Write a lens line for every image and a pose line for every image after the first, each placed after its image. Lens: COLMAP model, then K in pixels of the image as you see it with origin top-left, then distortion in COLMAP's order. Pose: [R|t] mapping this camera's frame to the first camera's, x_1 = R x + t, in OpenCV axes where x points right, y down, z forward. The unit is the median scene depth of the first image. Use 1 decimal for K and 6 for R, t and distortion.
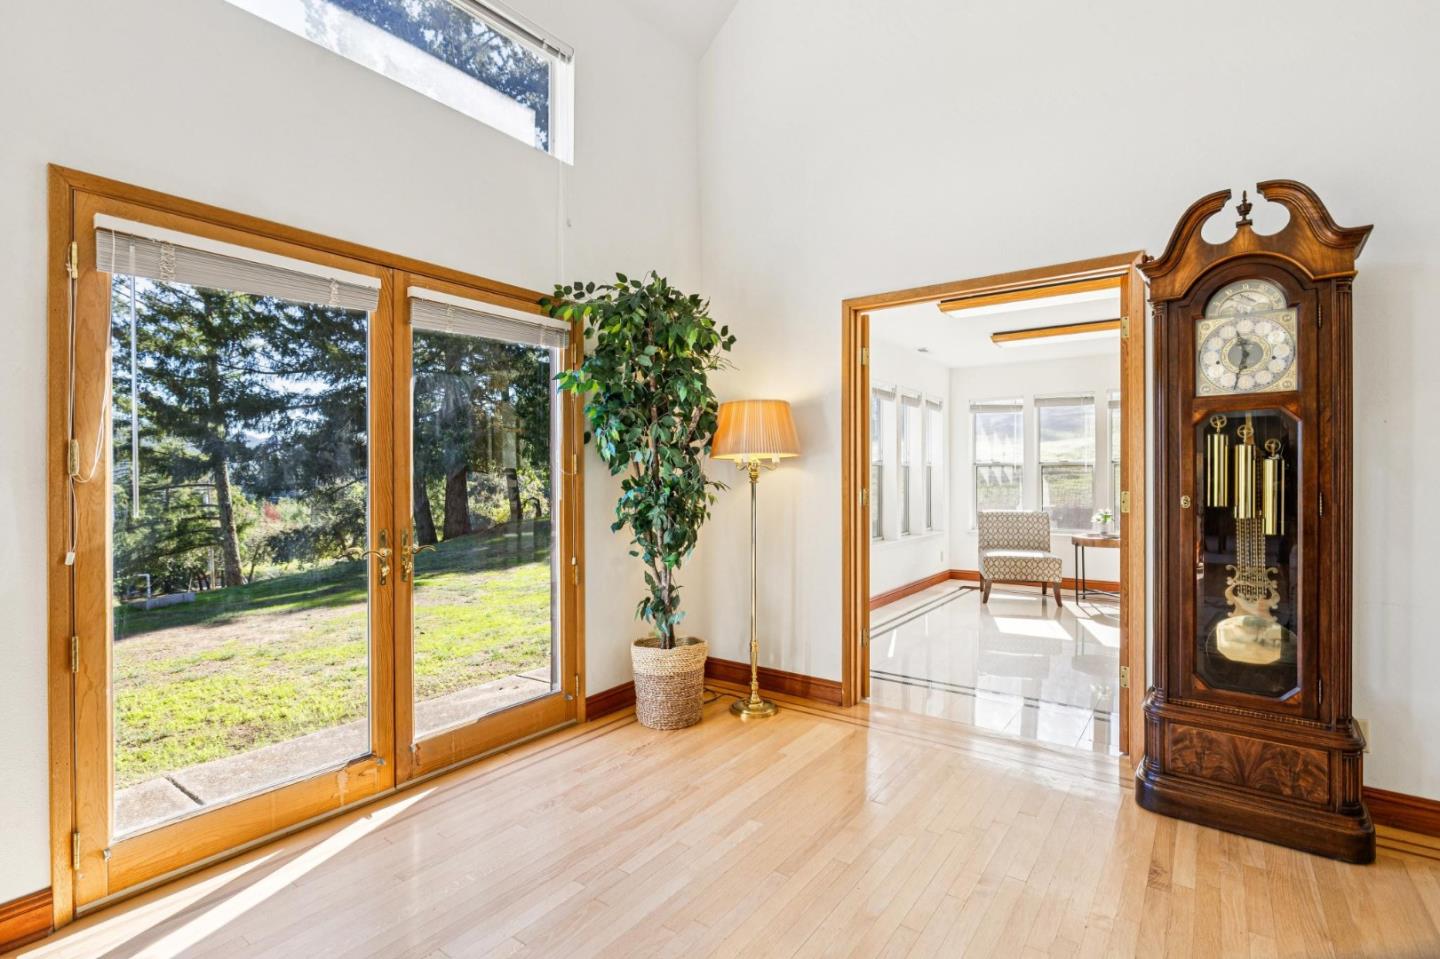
lens RADIAL K [[683.8, 0, 720.0], [0, 683.8, 479.5], [0, 0, 1]] dist [0.000601, -0.000136]
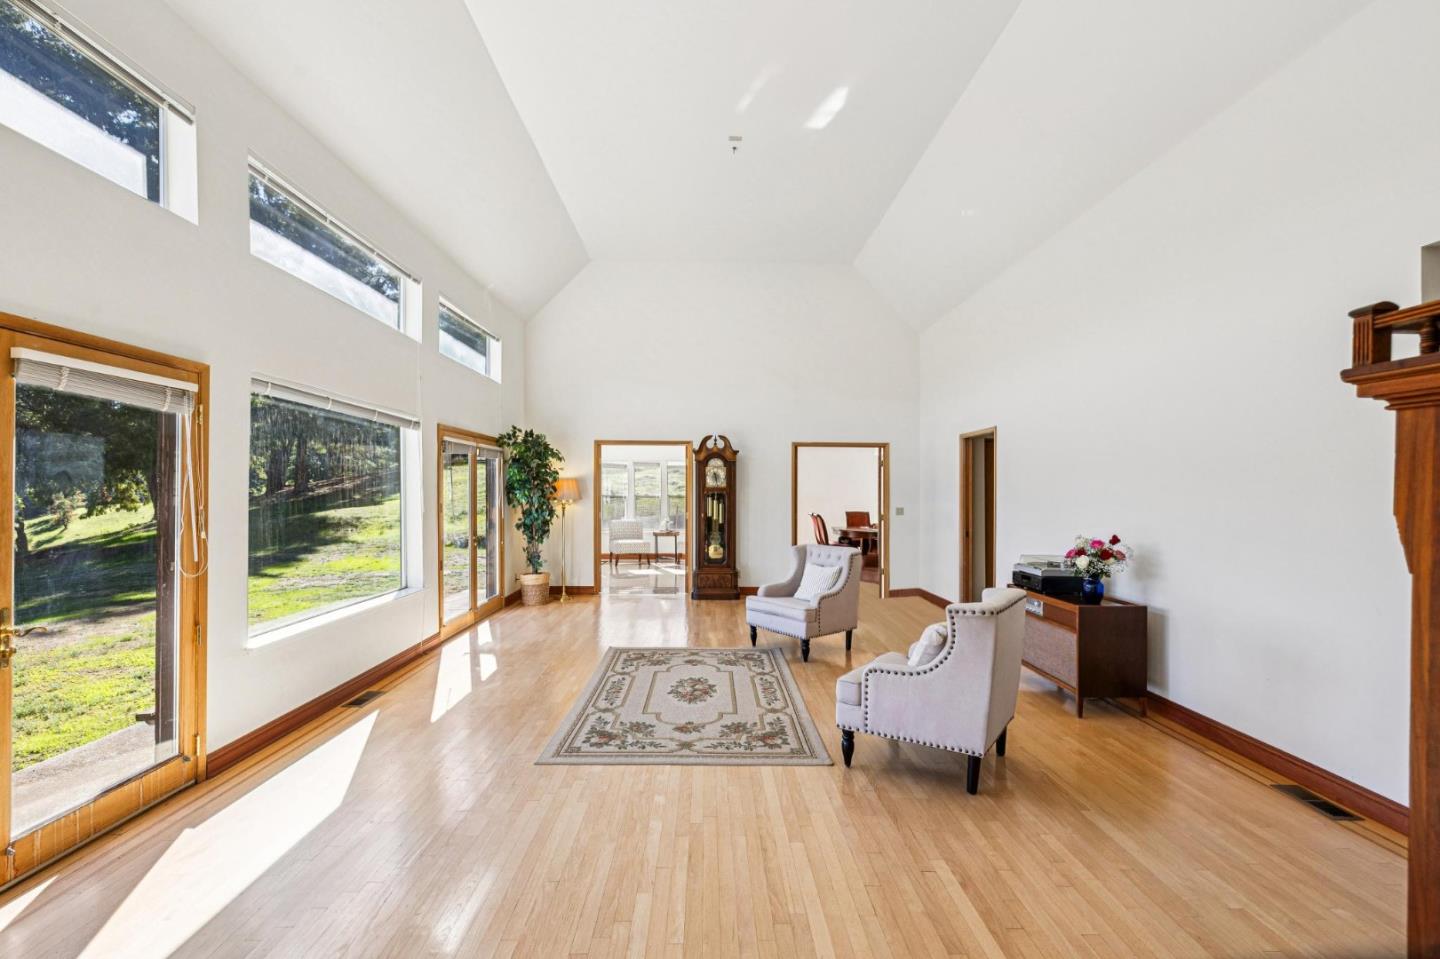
lens RADIAL K [[638.3, 0, 720.0], [0, 638.3, 479.5], [0, 0, 1]] dist [0.000189, -0.000089]
pose [[0.798699, 0.016953, 0.601492, -1.177373], [-0.002661, 0.999693, -0.024642, -0.068204], [-0.601725, 0.018081, 0.798498, -1.614841]]
